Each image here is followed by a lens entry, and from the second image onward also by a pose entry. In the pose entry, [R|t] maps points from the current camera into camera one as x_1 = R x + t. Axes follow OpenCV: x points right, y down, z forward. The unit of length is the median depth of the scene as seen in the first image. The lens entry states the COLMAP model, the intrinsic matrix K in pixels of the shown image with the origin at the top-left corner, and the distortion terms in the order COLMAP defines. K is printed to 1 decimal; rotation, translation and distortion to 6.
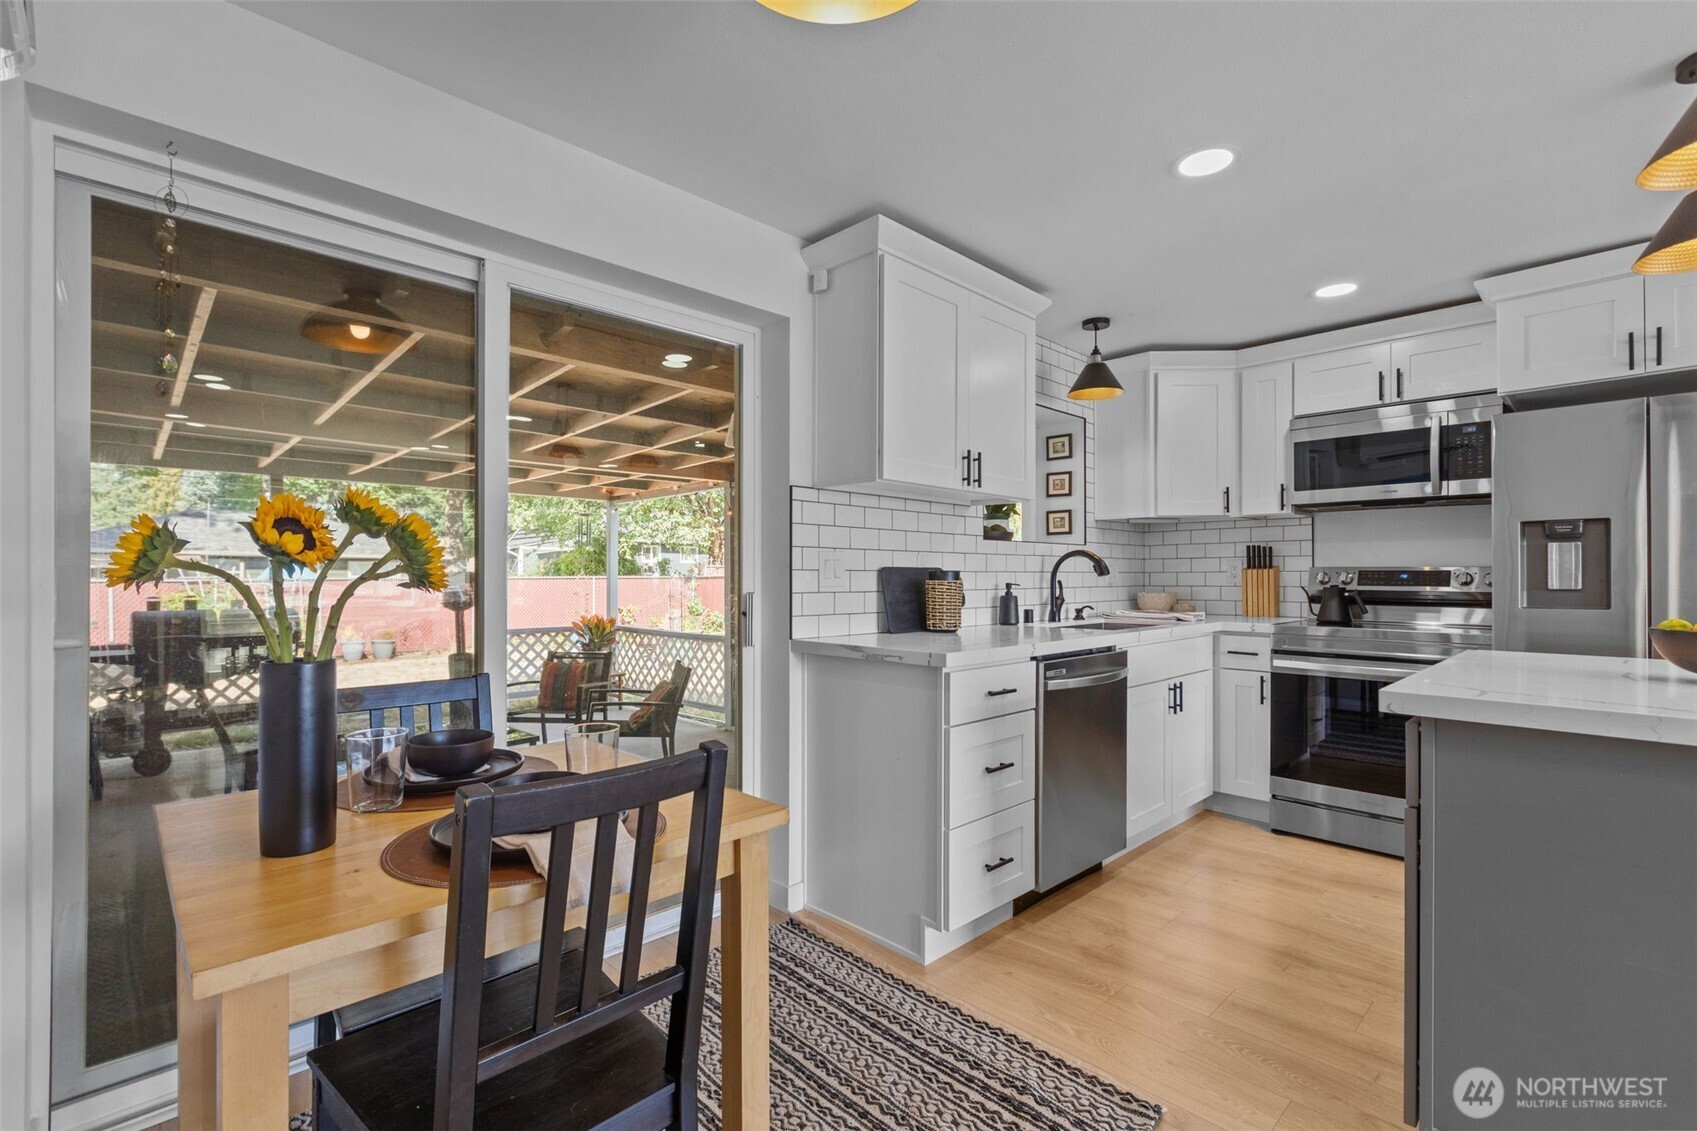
lens RADIAL K [[746.7, 0, 843.7], [0, 746.7, 579.1], [0, 0, 1]] dist [-0.001945, -0.000710]
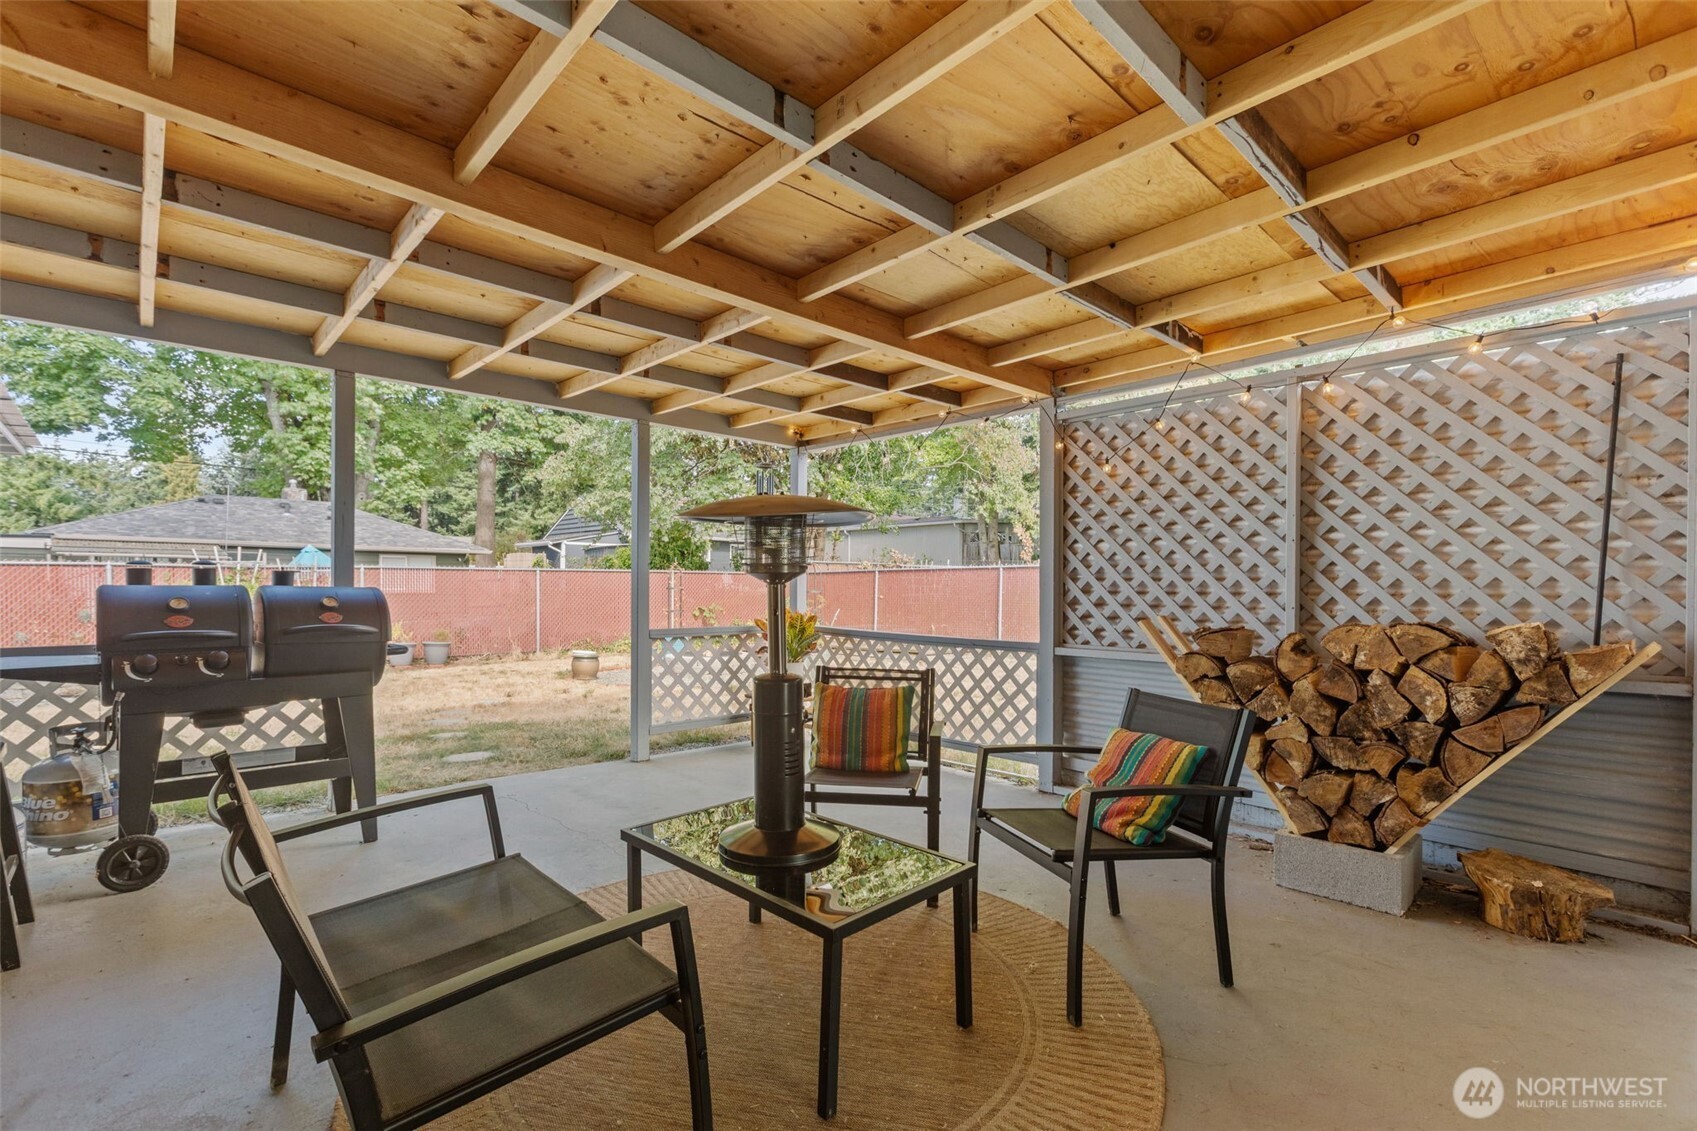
lens RADIAL K [[752.9, 0, 845.7], [0, 752.9, 591.3], [0, 0, 1]] dist [-0.002290, 0.000774]
pose [[0.999797, 0.011364, -0.016632, -0.202832], [-0.011215, 0.999896, 0.009022, 0.018630], [0.016732, -0.008834, 0.999821, 0.233423]]
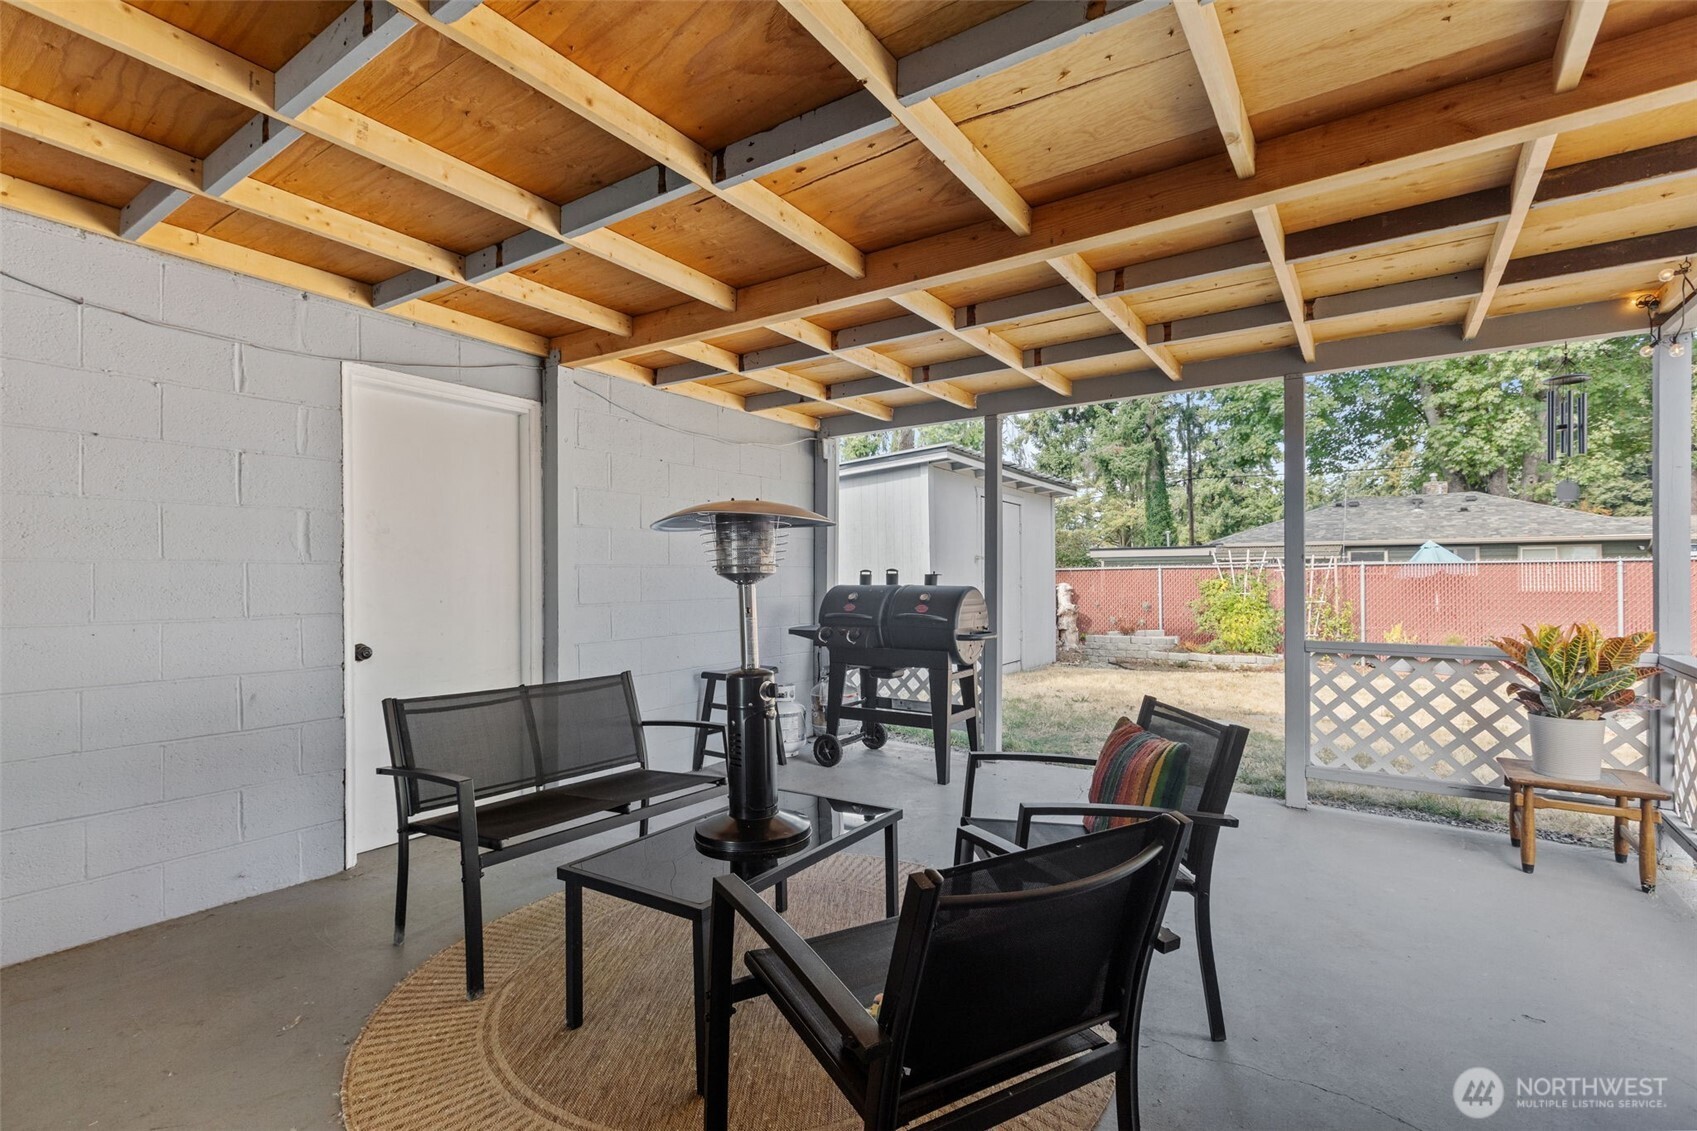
lens RADIAL K [[772.0, 0, 865.0], [0, 772.0, 520.3], [0, 0, 1]] dist [-0.001768, -0.000346]
pose [[0.187291, -0.072494, -0.979626, 0.010718], [0.003892, 0.997320, -0.073059, 0.016994], [0.982297, 0.009871, 0.187071, 0.435901]]
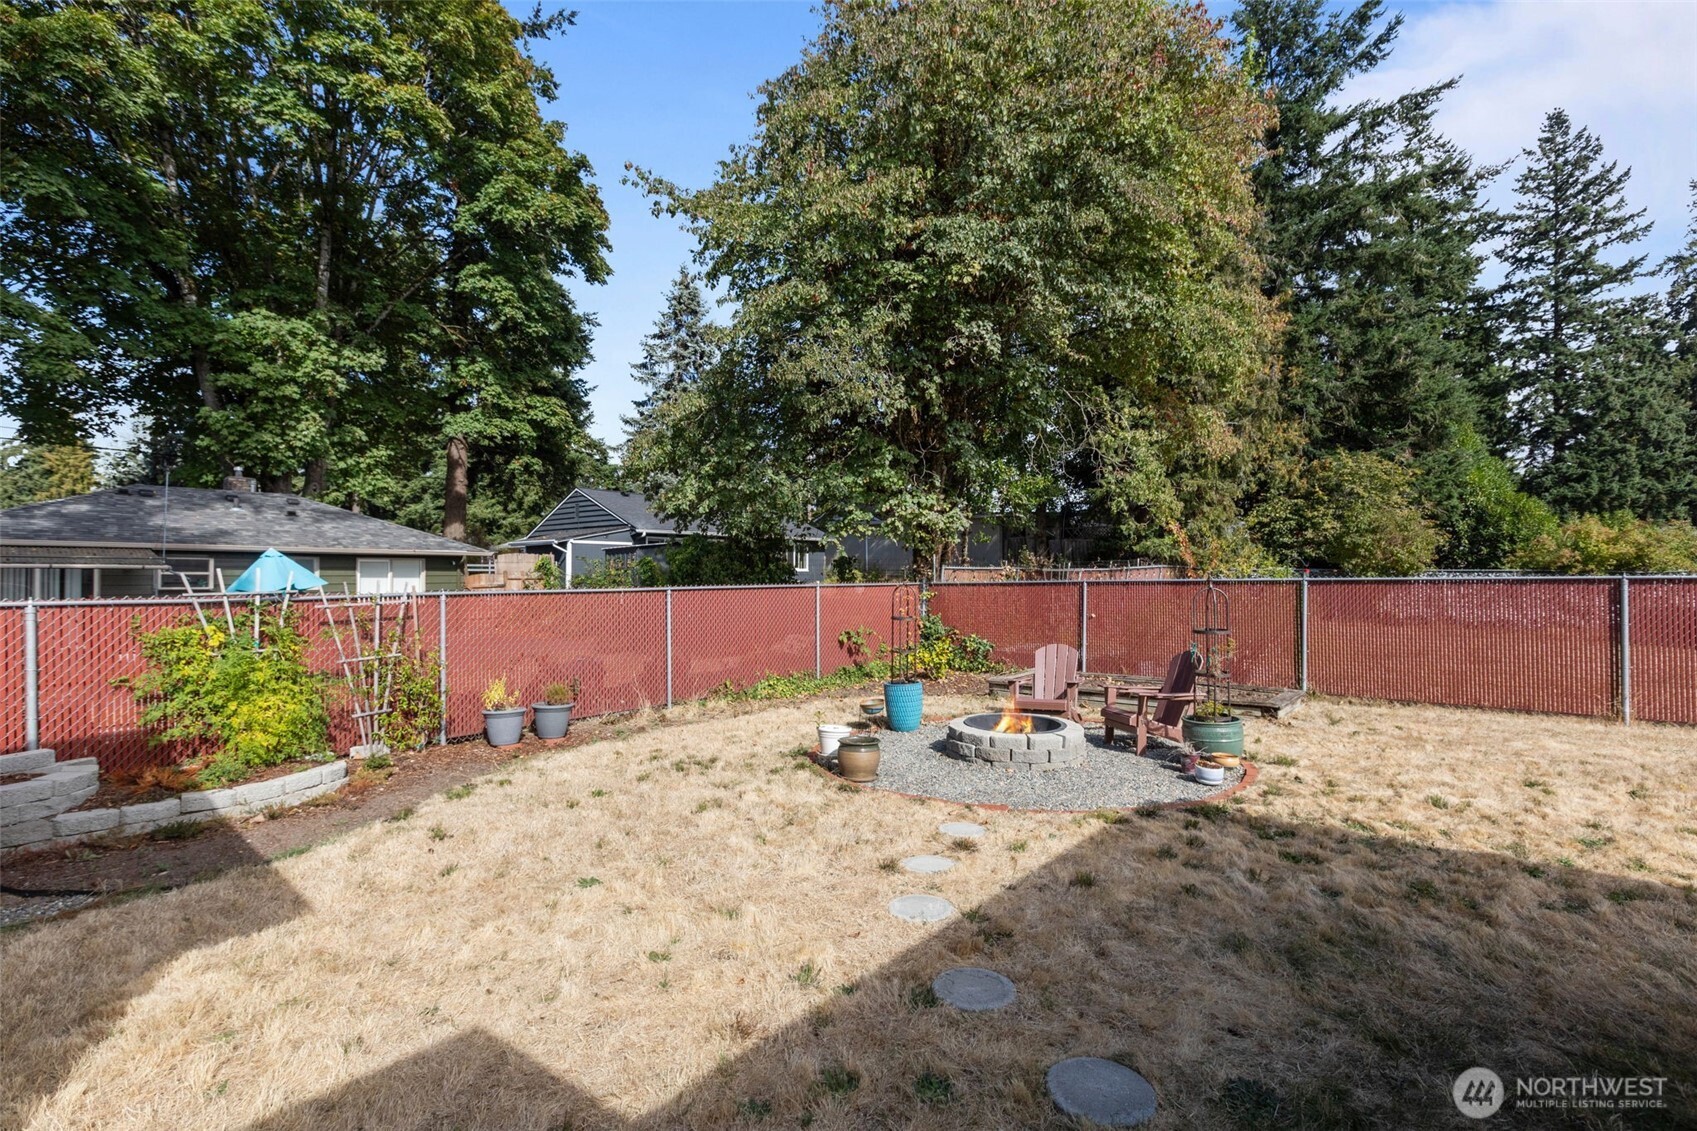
lens RADIAL K [[753.6, 0, 848.5], [0, 753.6, 565.5], [0, 0, 1]] dist [-0.001495, 0.000011]
pose [[0.997844, 0.002078, 0.065599, -0.583909], [-0.001158, 0.999901, -0.014051, -0.015716], [-0.065621, 0.013945, 0.997747, 0.578551]]
